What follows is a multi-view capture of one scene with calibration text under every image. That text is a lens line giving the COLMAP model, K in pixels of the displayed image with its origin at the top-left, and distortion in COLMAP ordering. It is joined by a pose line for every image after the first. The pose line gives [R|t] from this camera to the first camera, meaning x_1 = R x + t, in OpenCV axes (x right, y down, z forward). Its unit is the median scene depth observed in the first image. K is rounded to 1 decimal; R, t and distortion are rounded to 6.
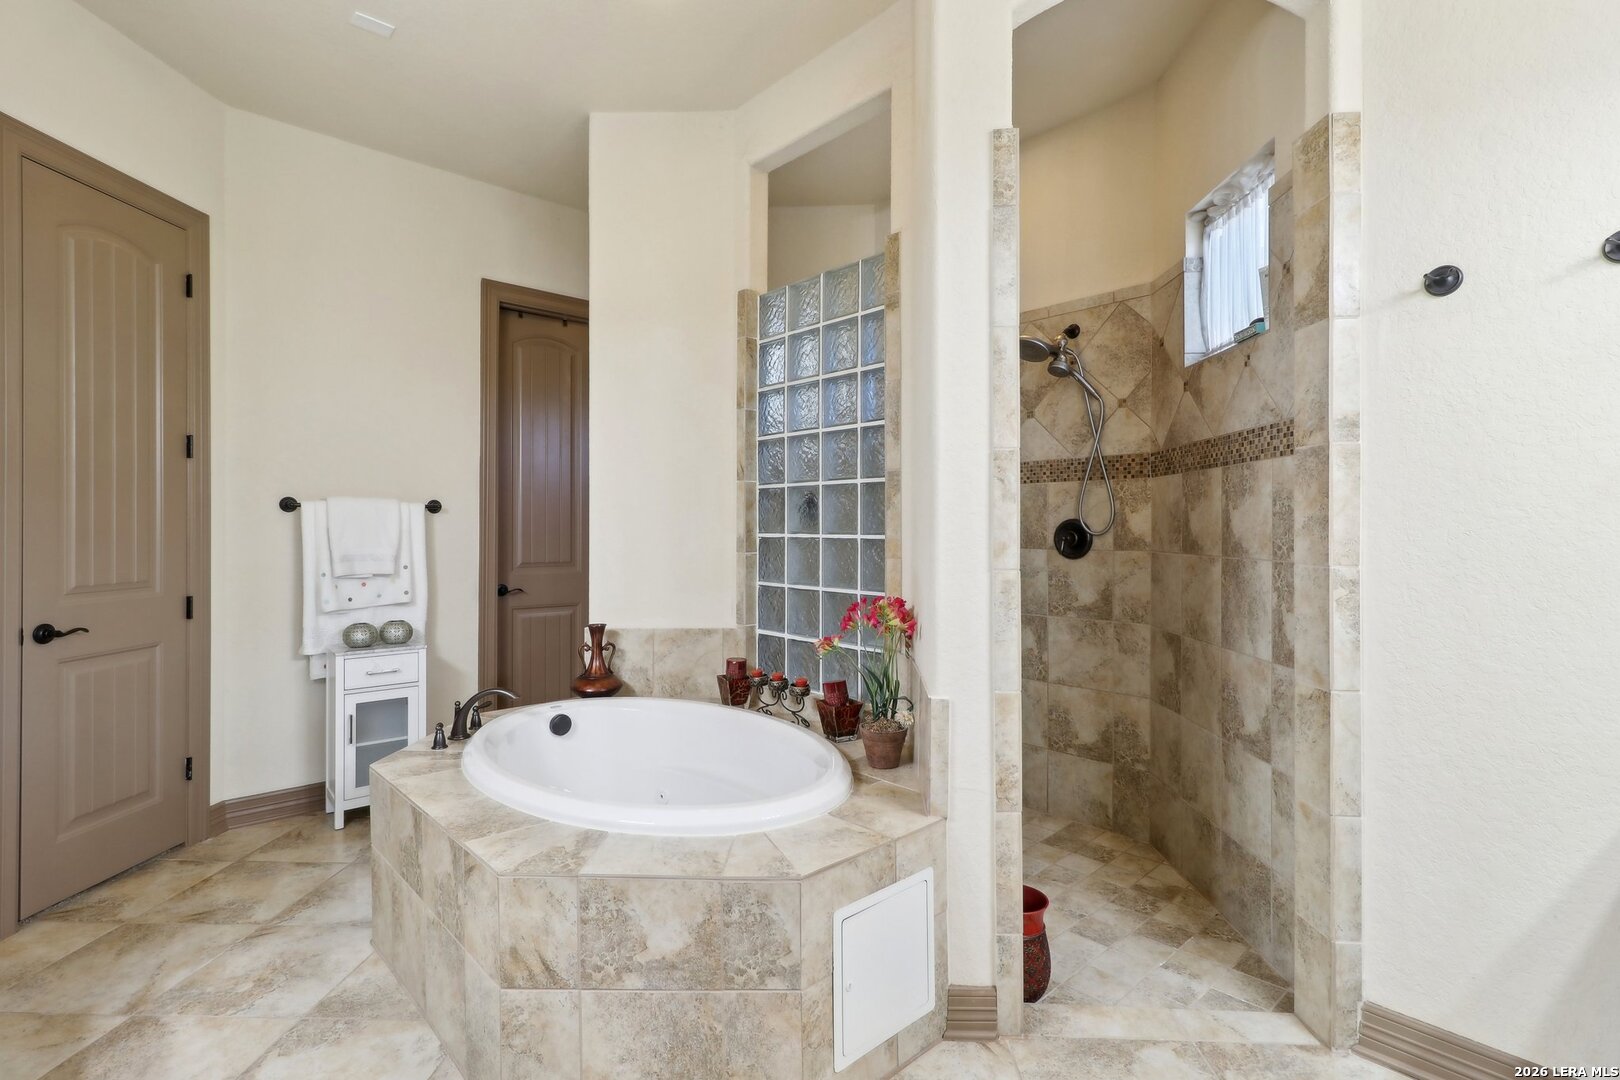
lens RADIAL K [[764.7, 0, 785.0], [0, 764.7, 531.1], [0, 0, 1]] dist [0.004661, 0.002100]
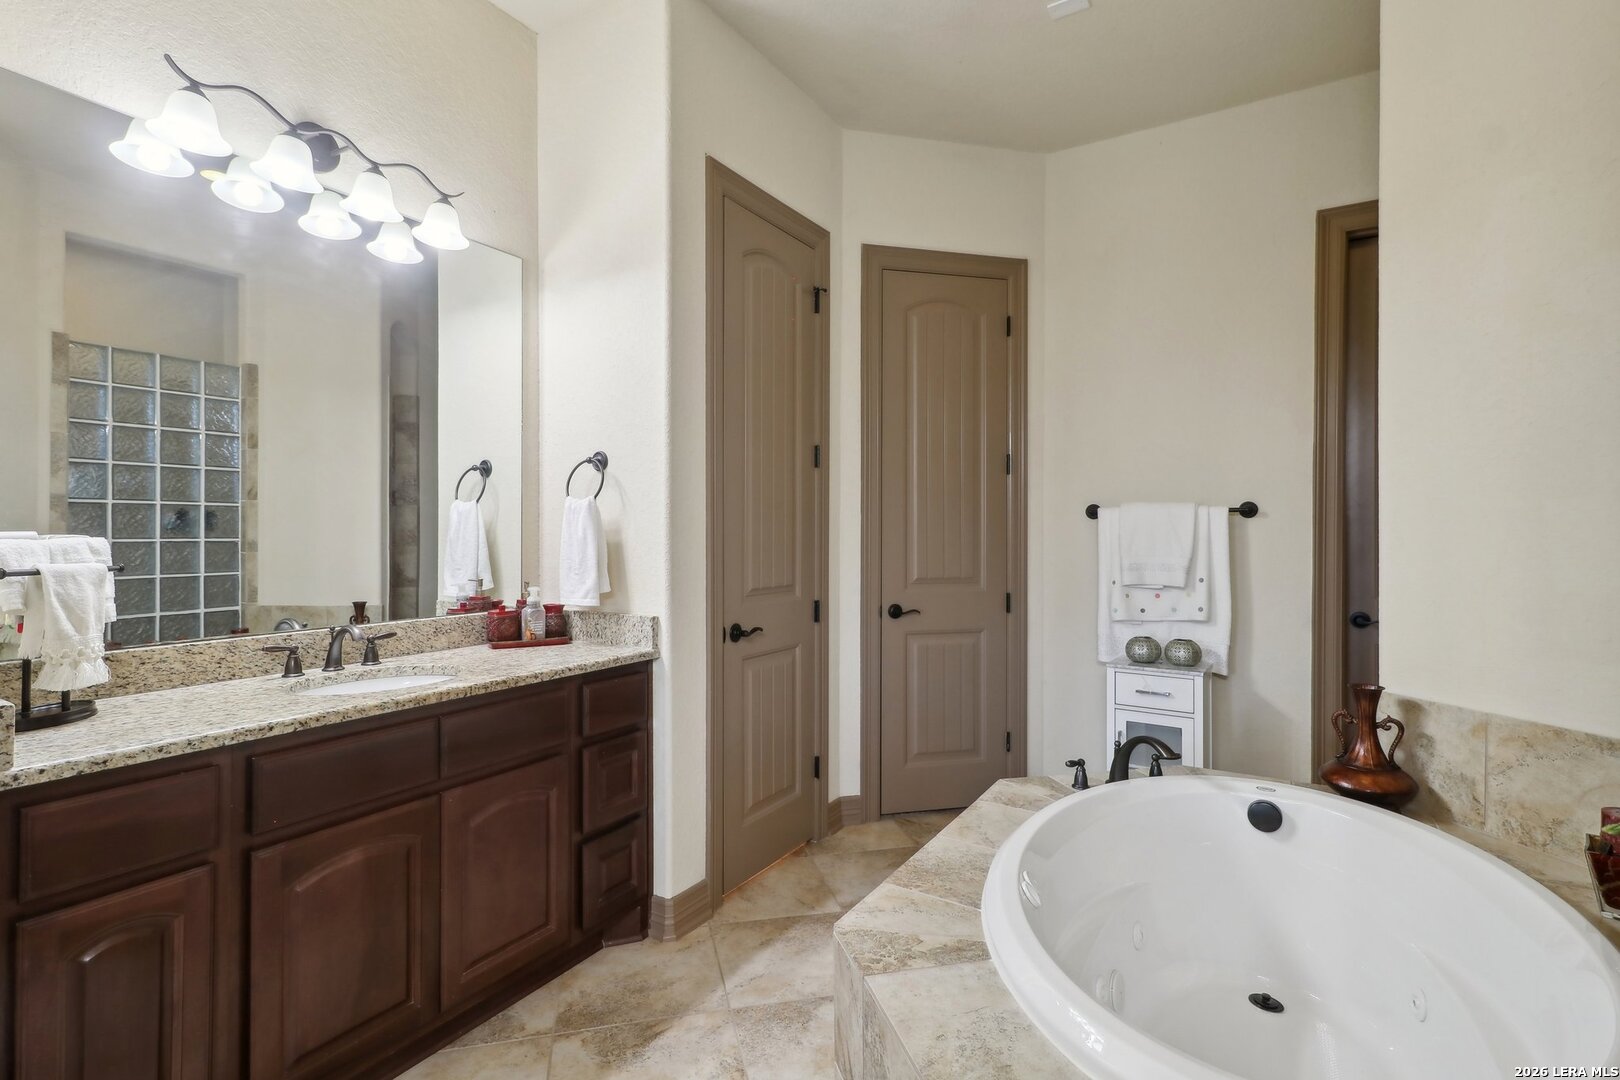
lens RADIAL K [[764.7, 0, 811.8], [0, 764.7, 529.9], [0, 0, 1]] dist [0.004661, 0.002100]
pose [[0.296507, -0.002949, -0.955026, 0.220910], [-0.006126, 0.999969, -0.004989, -0.003111], [0.955011, 0.007330, 0.296480, 0.339654]]
